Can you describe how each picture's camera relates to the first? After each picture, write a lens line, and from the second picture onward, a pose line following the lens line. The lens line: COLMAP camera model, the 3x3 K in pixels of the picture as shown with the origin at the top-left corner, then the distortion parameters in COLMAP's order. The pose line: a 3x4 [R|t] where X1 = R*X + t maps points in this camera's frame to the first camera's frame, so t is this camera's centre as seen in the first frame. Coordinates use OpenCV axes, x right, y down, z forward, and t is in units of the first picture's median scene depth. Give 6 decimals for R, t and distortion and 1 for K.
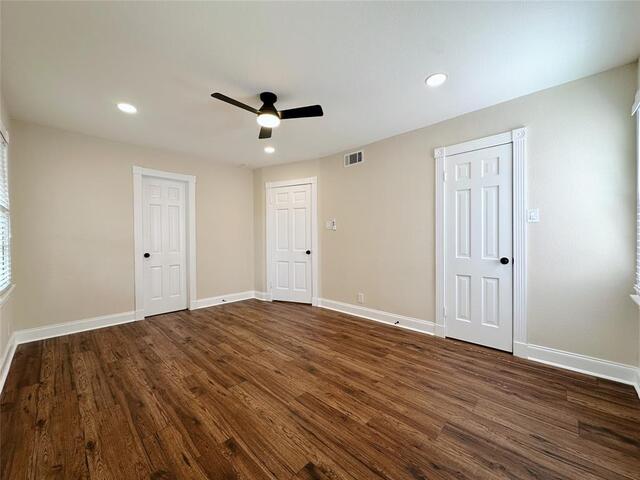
lens RADIAL K [[253.5, 0, 320.8], [0, 253.5, 240.4], [0, 0, 1]] dist [-0.000780, 0.000399]
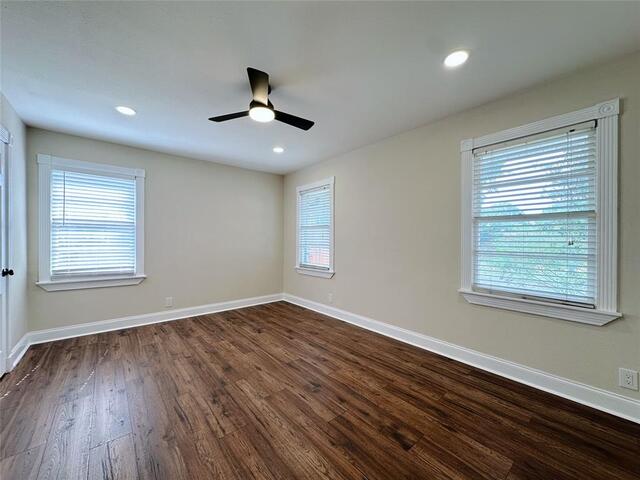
lens RADIAL K [[253.5, 0, 320.8], [0, 253.5, 240.4], [0, 0, 1]] dist [-0.000780, 0.000399]
pose [[-0.993937, 0.004277, 0.109868, -0.565445], [0.005899, 0.999878, 0.014449, -0.046377], [-0.109792, 0.015009, -0.993841, 2.077661]]
